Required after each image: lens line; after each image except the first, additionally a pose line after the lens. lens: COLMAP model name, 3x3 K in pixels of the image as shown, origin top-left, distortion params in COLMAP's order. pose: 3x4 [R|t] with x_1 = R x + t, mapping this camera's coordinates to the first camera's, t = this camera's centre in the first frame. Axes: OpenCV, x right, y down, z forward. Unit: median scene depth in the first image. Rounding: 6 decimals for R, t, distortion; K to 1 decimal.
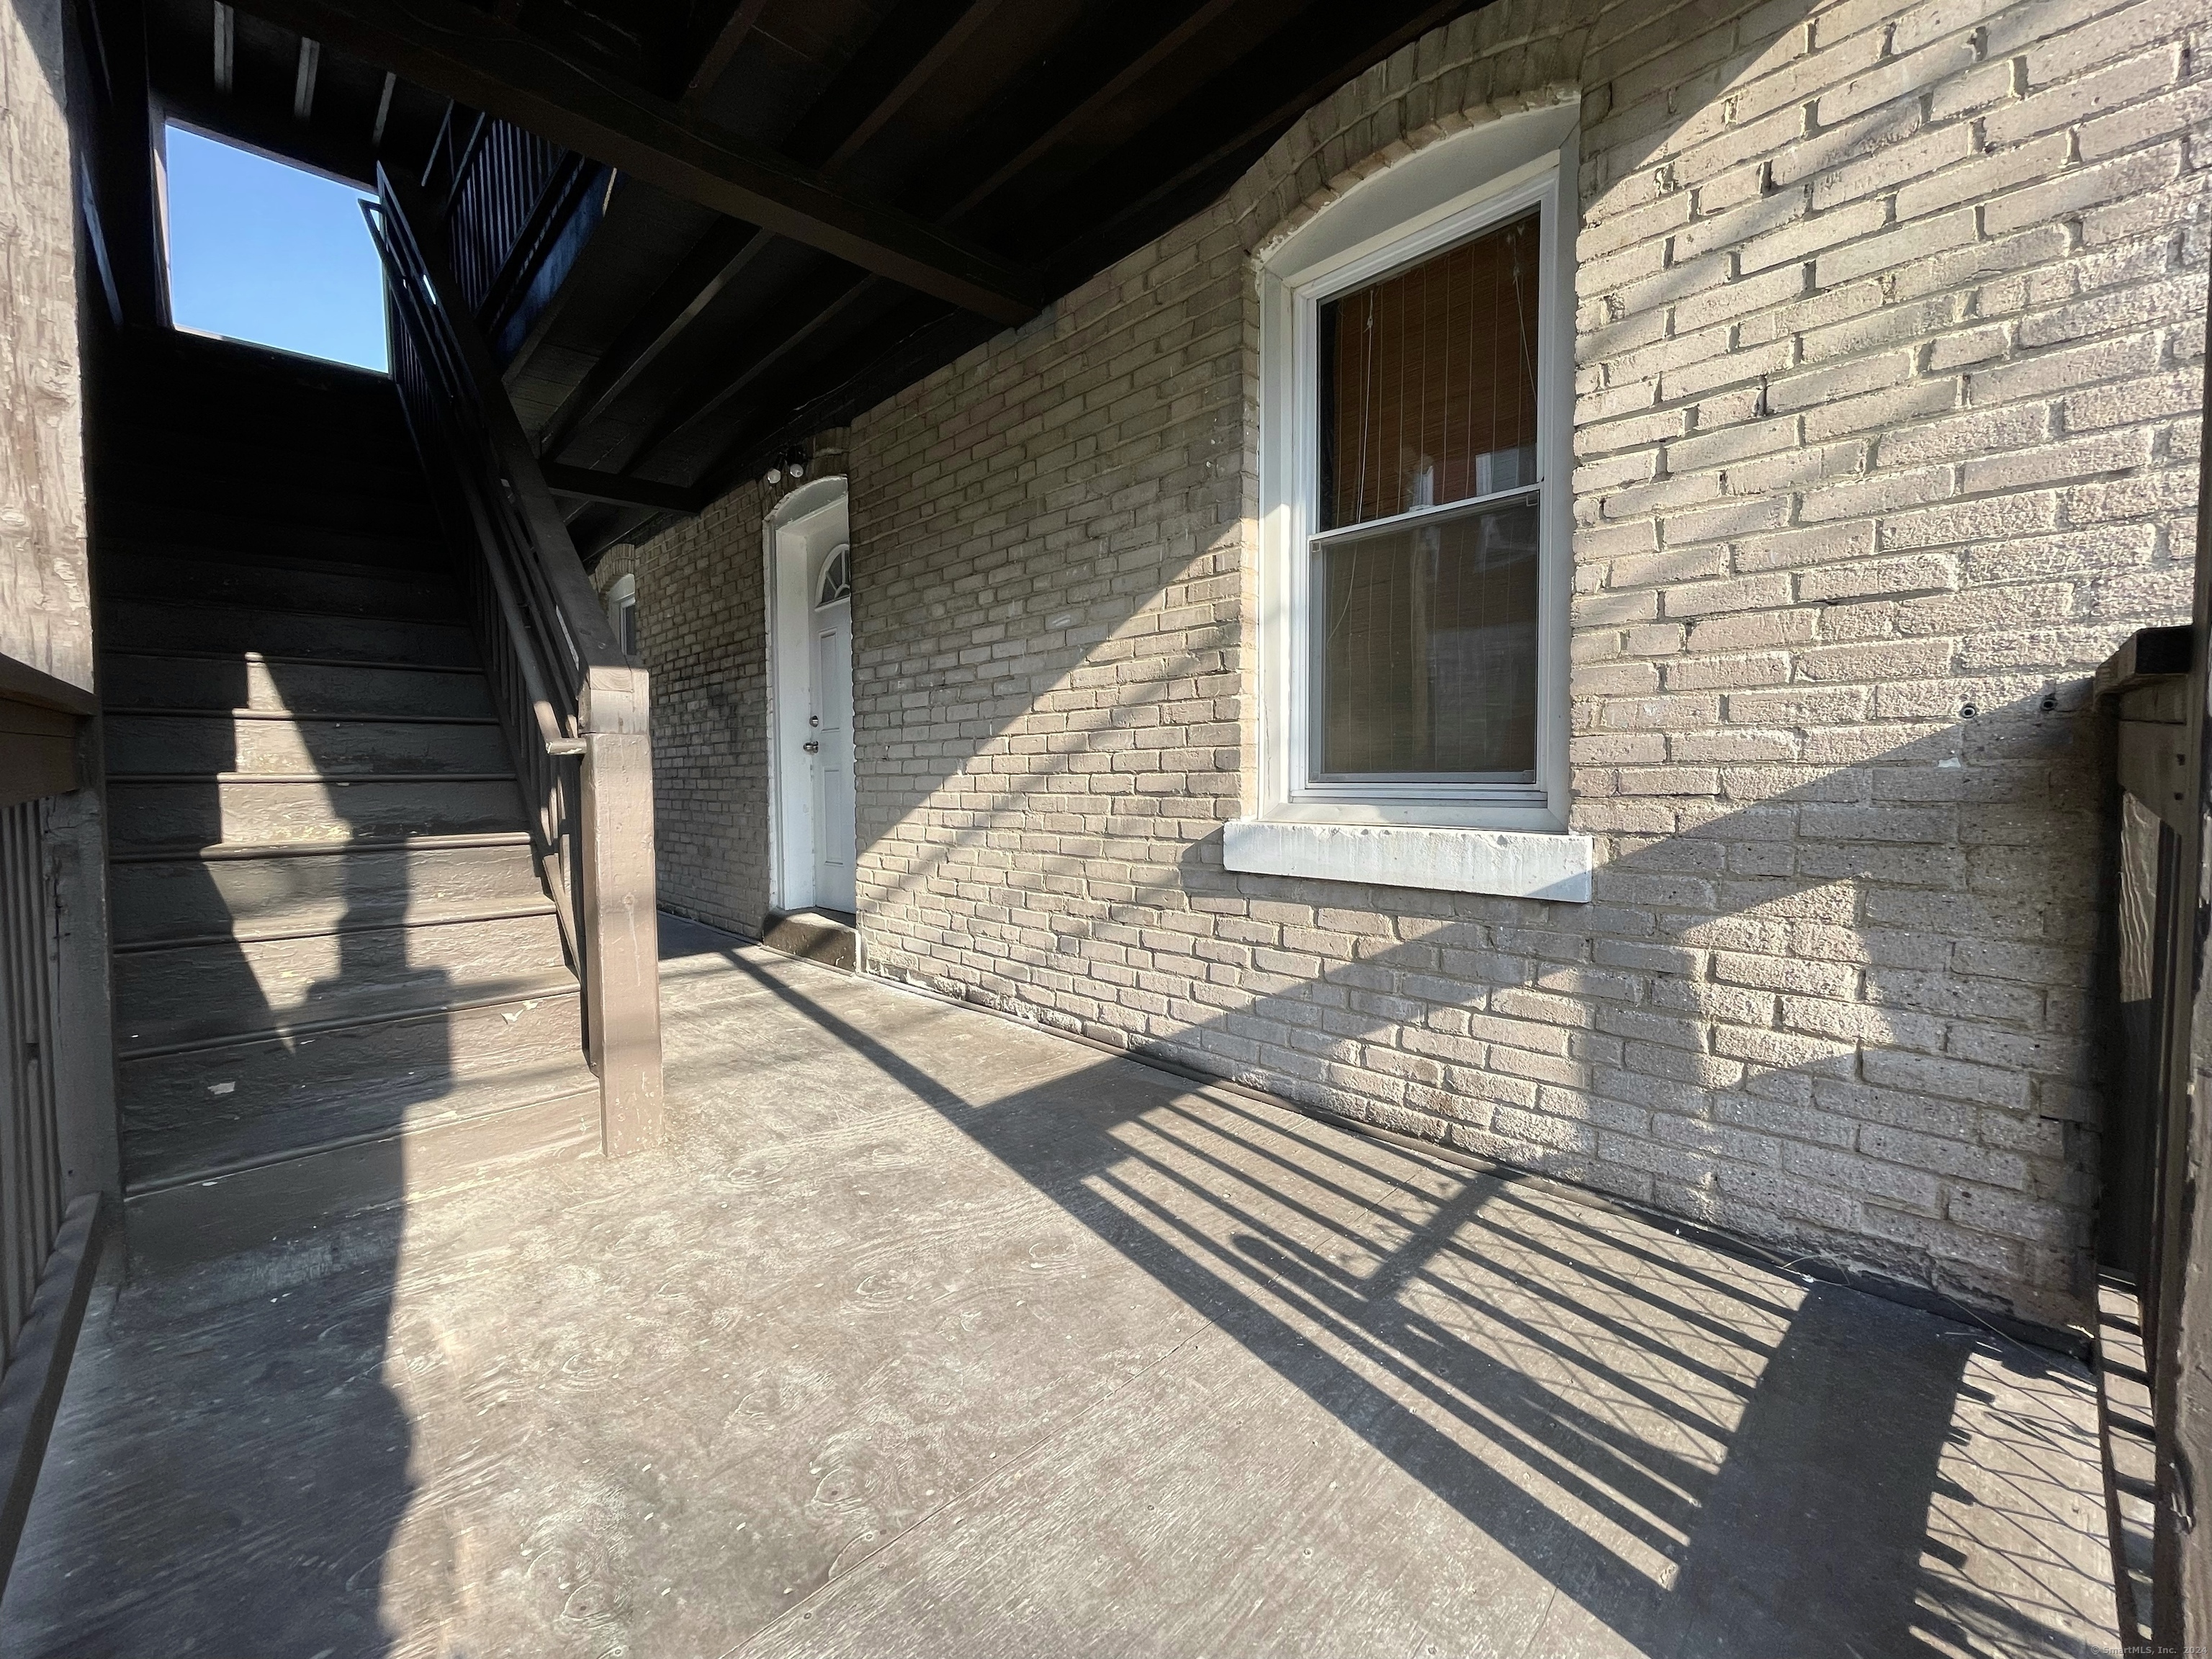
lens RADIAL K [[899.4, 0, 1097.6], [0, 899.4, 816.0], [0, 0, 1]] dist [-0.001395, 0.000671]
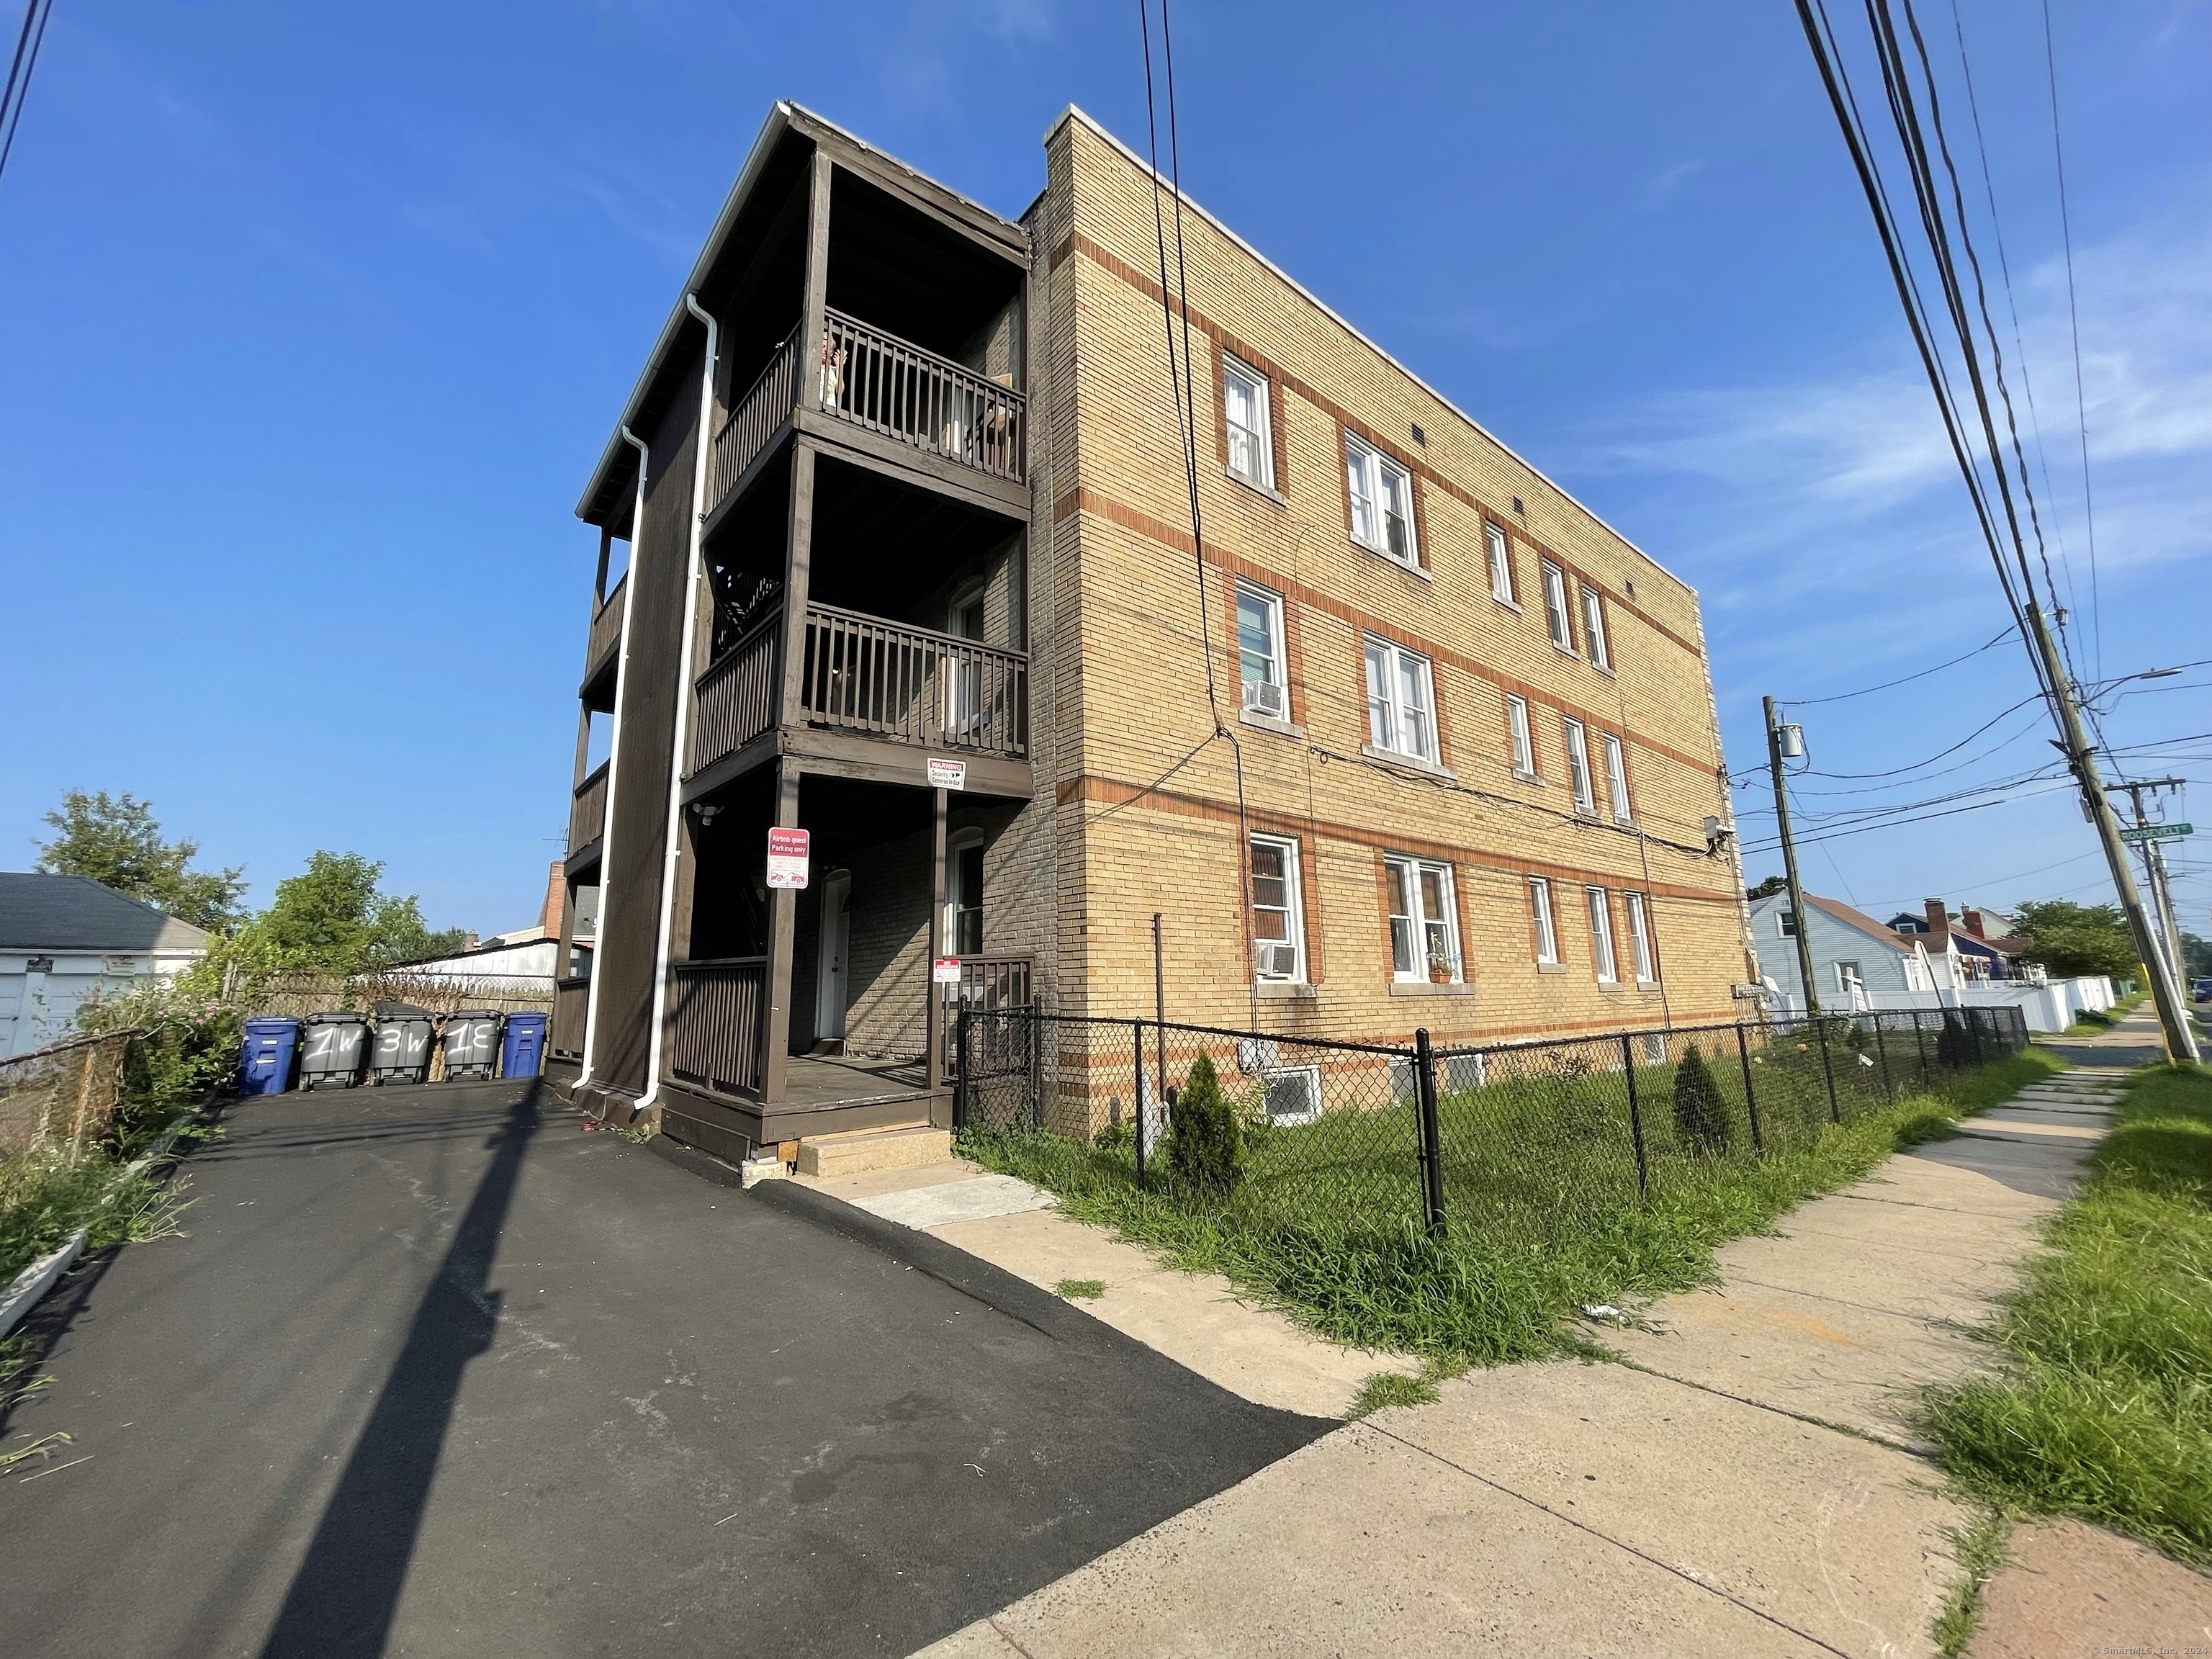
lens RADIAL K [[899.4, 0, 1097.6], [0, 899.4, 816.0], [0, 0, 1]] dist [-0.001395, 0.000671]
pose [[0.997588, -0.026354, -0.064219, 0.696287], [0.010319, 0.971151, -0.238242, 0.133306], [0.068645, 0.237005, 0.969080, -1.758487]]
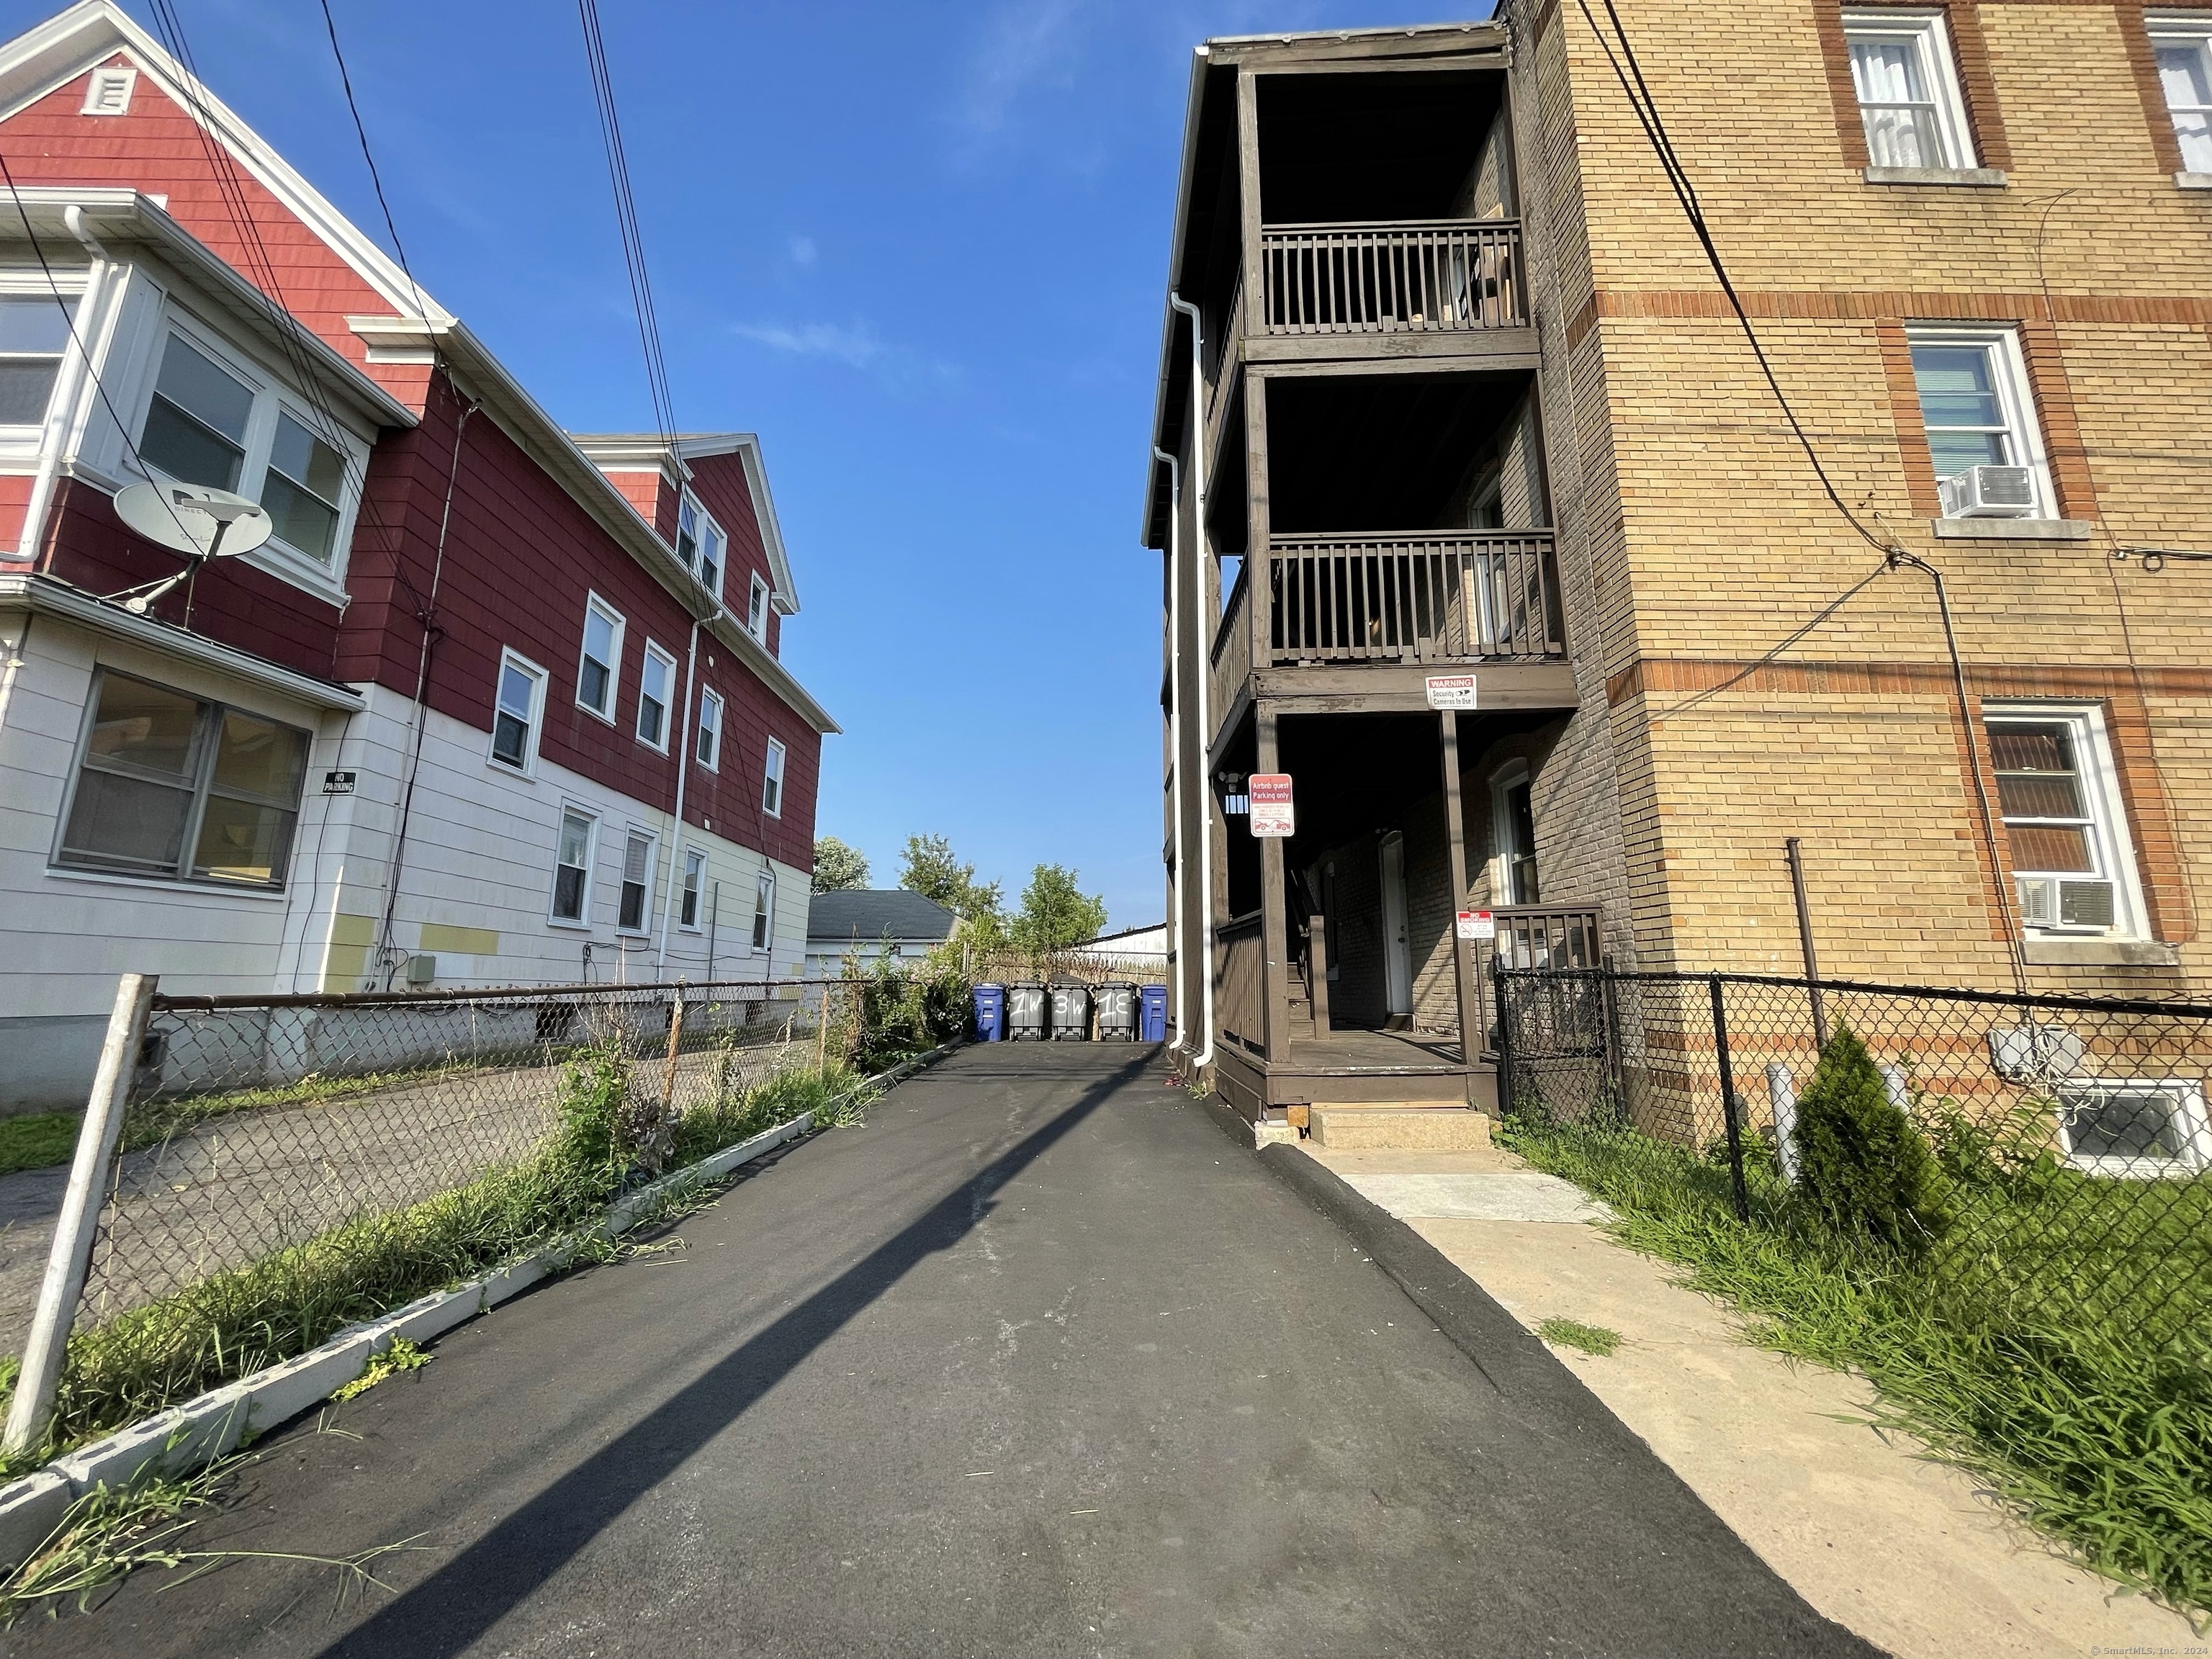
lens RADIAL K [[899.4, 0, 1097.6], [0, 899.4, 816.0], [0, 0, 1]] dist [-0.001395, 0.000671]
pose [[0.725637, -0.124715, -0.676681, 0.865509], [-0.039284, 0.974324, -0.221698, 0.187193], [0.686956, 0.187455, 0.702106, -1.457692]]
